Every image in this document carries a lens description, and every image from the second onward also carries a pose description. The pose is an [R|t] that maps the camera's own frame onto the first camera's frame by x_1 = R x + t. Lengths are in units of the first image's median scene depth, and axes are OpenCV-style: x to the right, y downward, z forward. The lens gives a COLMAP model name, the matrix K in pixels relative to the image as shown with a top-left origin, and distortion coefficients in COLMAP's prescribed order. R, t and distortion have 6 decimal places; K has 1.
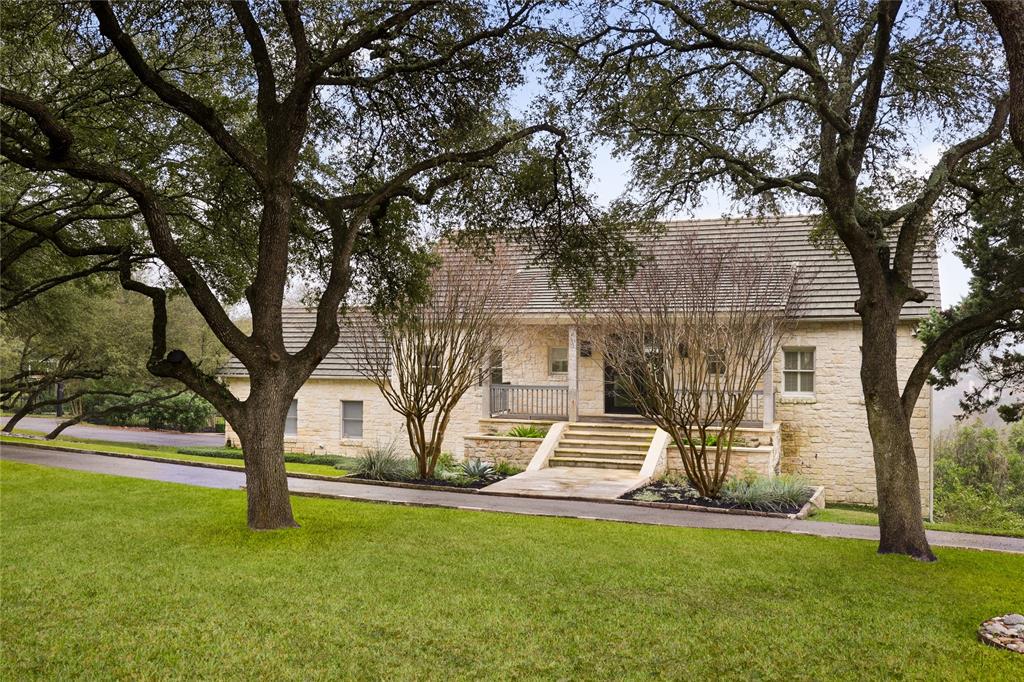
lens RADIAL K [[970.3, 0, 511.2], [0, 970.3, 340.5], [0, 0, 1]] dist [0.000020, 0.000000]
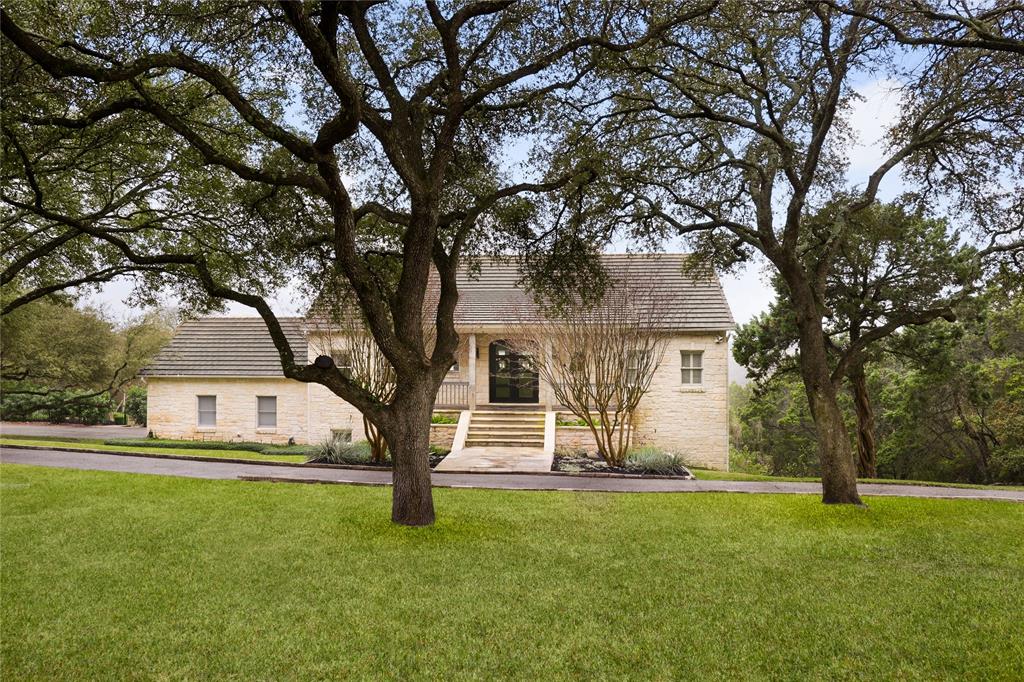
lens RADIAL K [[712.3, 0, 509.5], [0, 712.3, 338.4], [0, 0, 1]] dist [-0.057616, 0.012543]
pose [[0.957430, 0.002417, 0.288656, -0.173557], [0.000522, 0.999949, -0.010103, -0.000343], [-0.288666, 0.009824, 0.957380, 0.106825]]
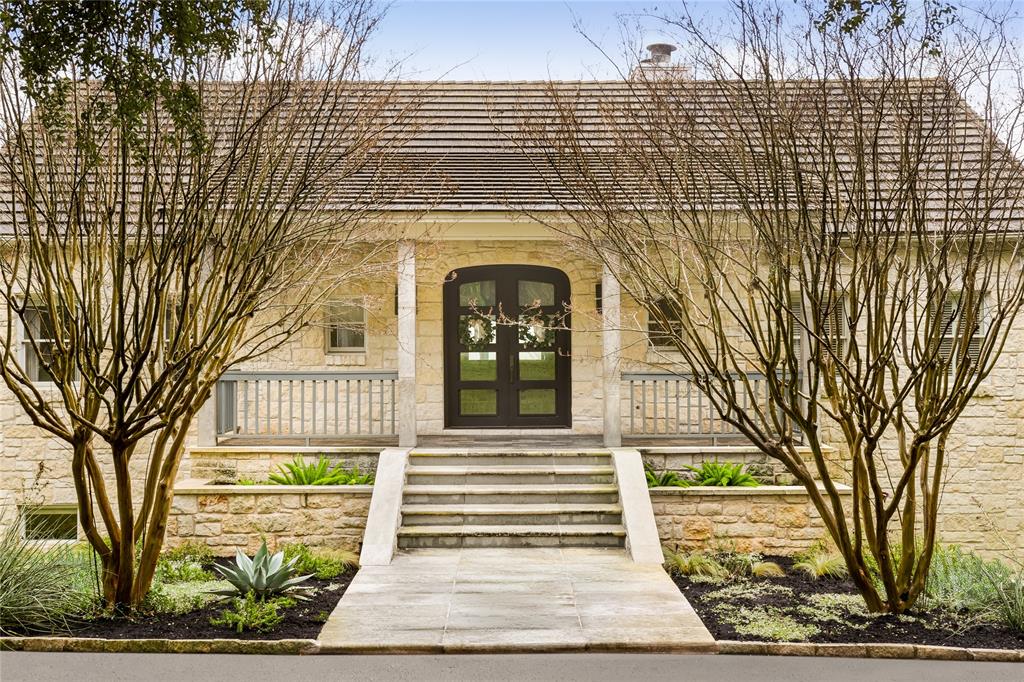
lens RADIAL K [[1156.7, 0, 515.4], [0, 1156.7, 340.6], [0, 0, 1]] dist [0.001058, 0.000000]
pose [[0.925543, 0.001199, 0.378642, -0.109344], [0.004253, 0.999899, -0.013562, 0.044049], [-0.378620, 0.014163, 0.925444, 0.507384]]
